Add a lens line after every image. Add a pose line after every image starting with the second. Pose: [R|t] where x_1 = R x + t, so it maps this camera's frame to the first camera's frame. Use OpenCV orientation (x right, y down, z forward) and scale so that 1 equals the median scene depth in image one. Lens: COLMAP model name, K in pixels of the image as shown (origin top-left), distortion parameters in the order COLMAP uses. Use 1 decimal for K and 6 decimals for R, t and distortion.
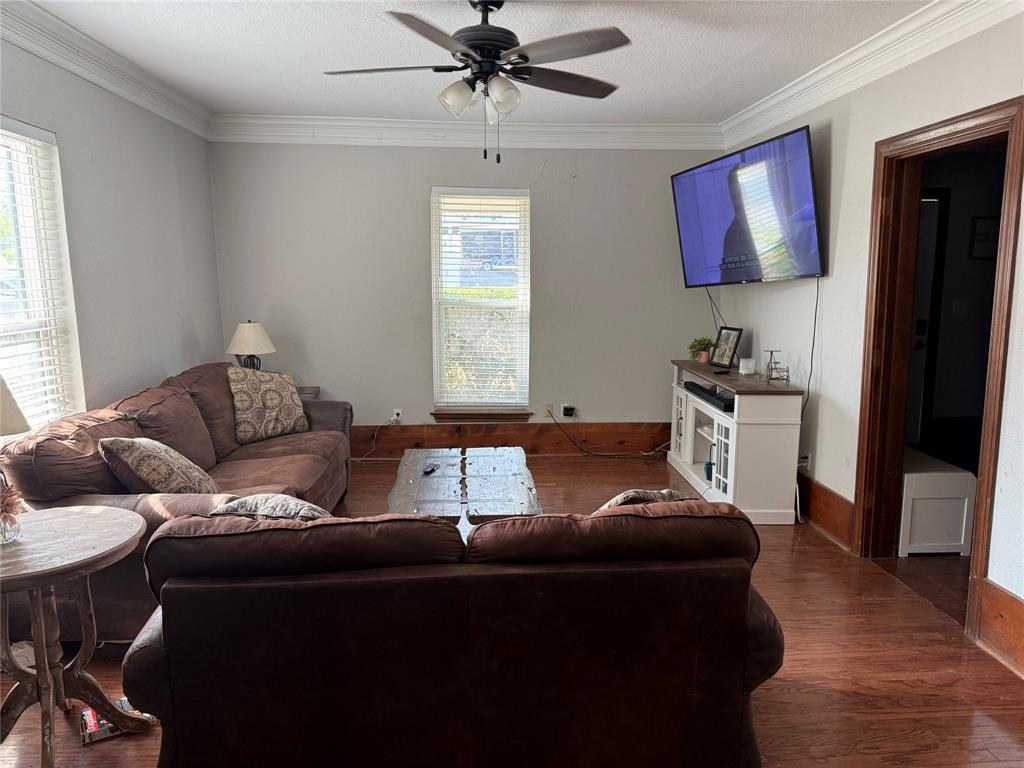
lens RADIAL K [[721.1, 0, 506.7], [0, 721.1, 386.5], [0, 0, 1]] dist [0.060826, -0.079868]
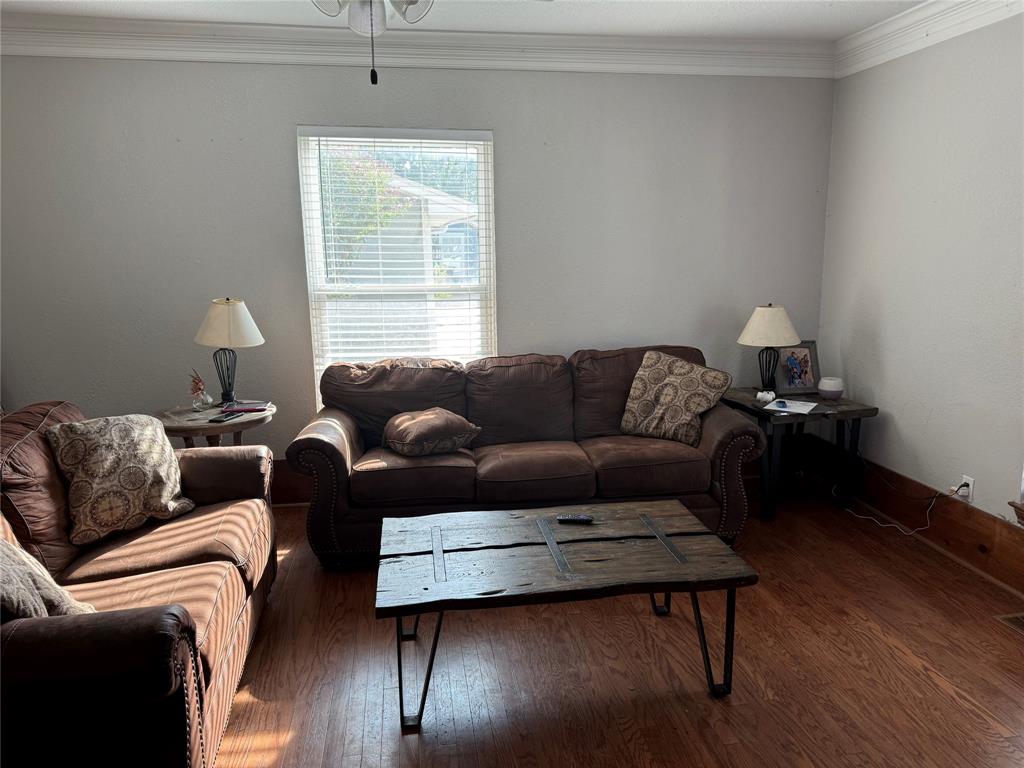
lens RADIAL K [[721.1, 0, 517.5], [0, 721.1, 380.1], [0, 0, 1]] dist [0.060826, -0.079868]
pose [[0.093784, 0.171625, -0.980688, 0.340012], [-0.149078, 0.976345, 0.156608, -0.074086], [0.984368, 0.131512, 0.117151, 0.512528]]
